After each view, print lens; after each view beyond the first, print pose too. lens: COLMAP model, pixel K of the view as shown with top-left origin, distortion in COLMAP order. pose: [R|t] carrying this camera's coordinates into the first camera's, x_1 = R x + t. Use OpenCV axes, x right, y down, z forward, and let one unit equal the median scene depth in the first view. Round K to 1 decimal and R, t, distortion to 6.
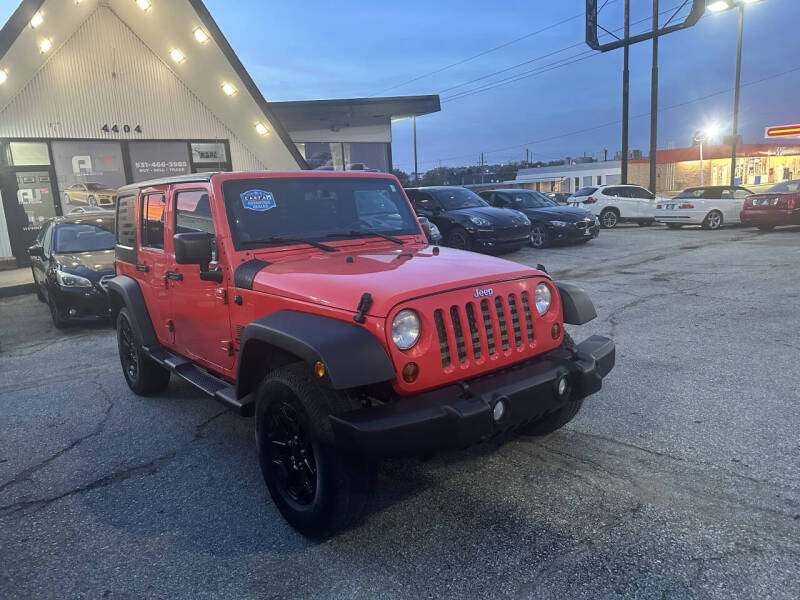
lens RADIAL K [[556.3, 0, 397.2], [0, 556.3, 300.6], [0, 0, 1]] dist [0.061879, -0.072350]
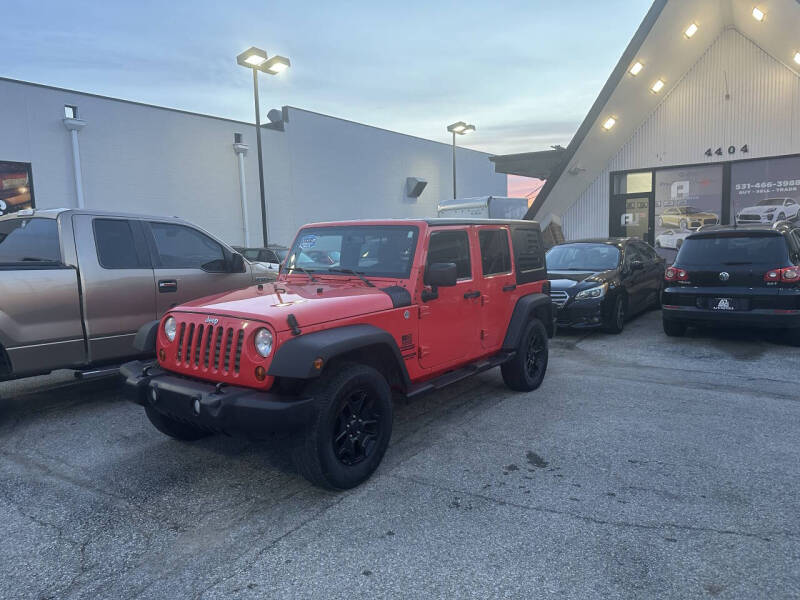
lens RADIAL K [[556.3, 0, 394.7], [0, 556.3, 300.3], [0, 0, 1]] dist [0.061879, -0.072350]
pose [[0.271478, 0.148183, -0.950969, 1.028546], [-0.168751, 0.980098, 0.104548, -0.184077], [0.947535, 0.132095, 0.291082, 0.673889]]
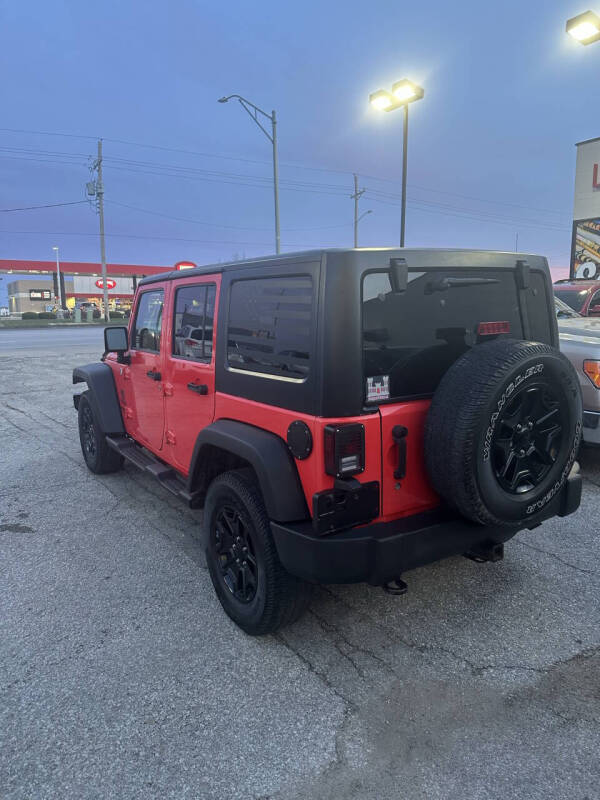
lens RADIAL K [[556.3, 0, 294.2], [0, 556.3, 396.1], [0, 0, 1]] dist [0.061879, -0.072350]
pose [[-0.993129, 0.052546, 0.104563, -0.375436], [0.084675, 0.939420, 0.332145, -0.349122], [-0.080776, 0.338717, -0.937414, 2.016751]]
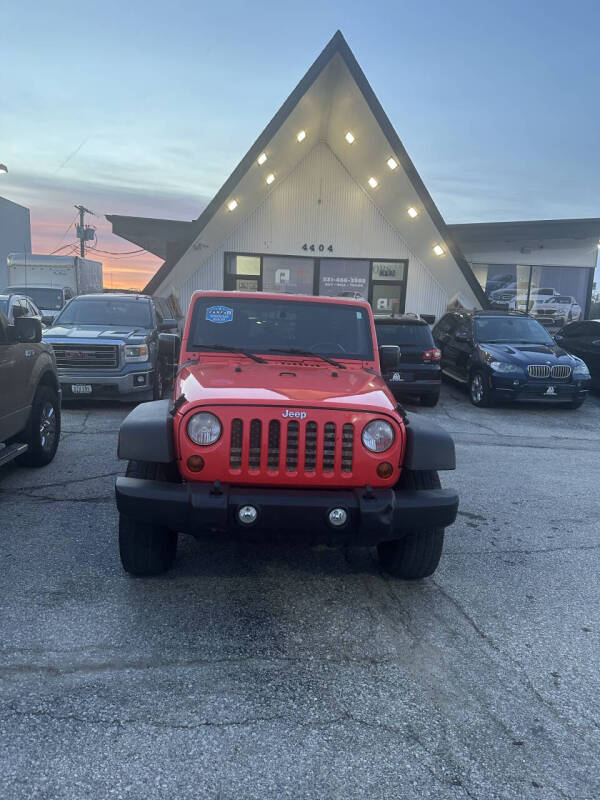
lens RADIAL K [[556.3, 0, 294.5], [0, 556.3, 404.5], [0, 0, 1]] dist [0.061879, -0.072350]
pose [[0.826528, 0.178563, -0.533823, 0.489091], [-0.190010, 0.981193, 0.034012, -0.047215], [0.529857, 0.073320, 0.844912, 0.046681]]
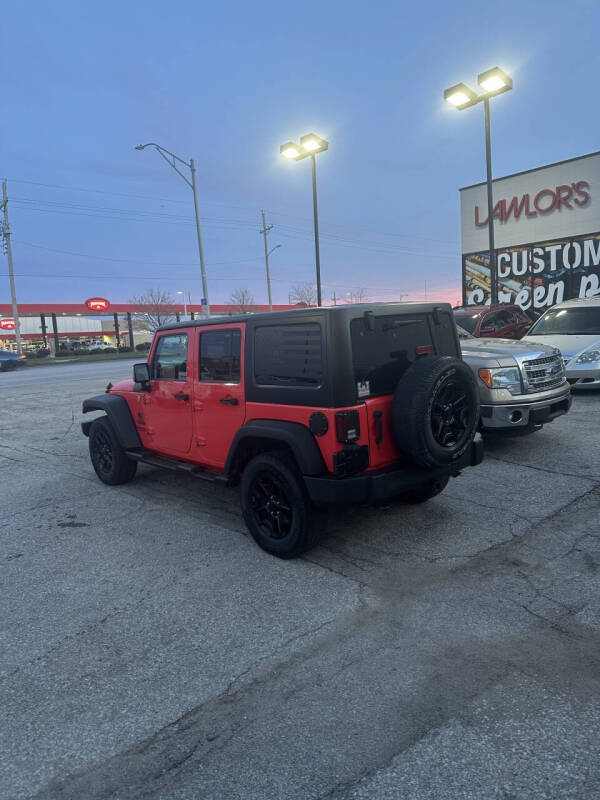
lens RADIAL K [[556.3, 0, 294.5], [0, 556.3, 398.6], [0, 0, 1]] dist [0.061879, -0.072350]
pose [[-0.991372, 0.122033, -0.047855, -0.242885], [0.102088, 0.947803, 0.302071, -0.438870], [0.082219, 0.294580, -0.952083, 2.356660]]
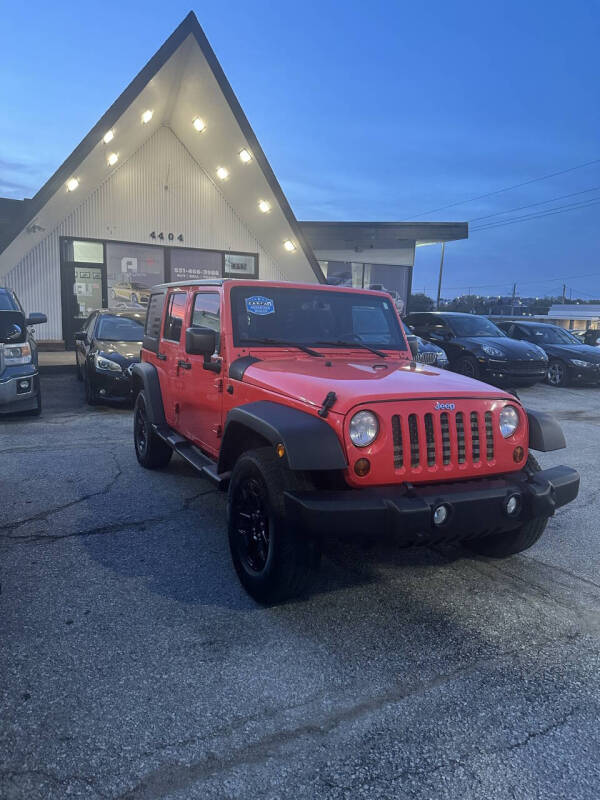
lens RADIAL K [[556.3, 0, 304.0], [0, 556.3, 399.2], [0, 0, 1]] dist [0.061879, -0.072350]
pose [[0.975399, 0.119139, -0.185478, 0.058894], [-0.125879, 0.991732, -0.024949, 0.021627], [0.180972, 0.047683, 0.982332, -0.068210]]
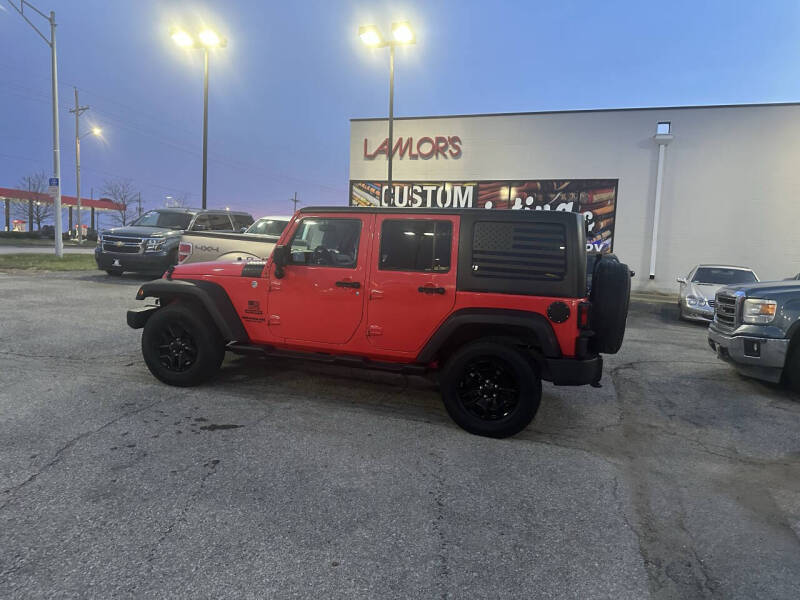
lens RADIAL K [[556.3, 0, 401.9], [0, 556.3, 295.2], [0, 0, 1]] dist [0.061879, -0.072350]
pose [[-0.828997, 0.062291, -0.555773, 0.496606], [-0.104621, 0.958960, 0.263533, -0.395258], [0.549379, 0.276614, -0.788459, 2.157677]]
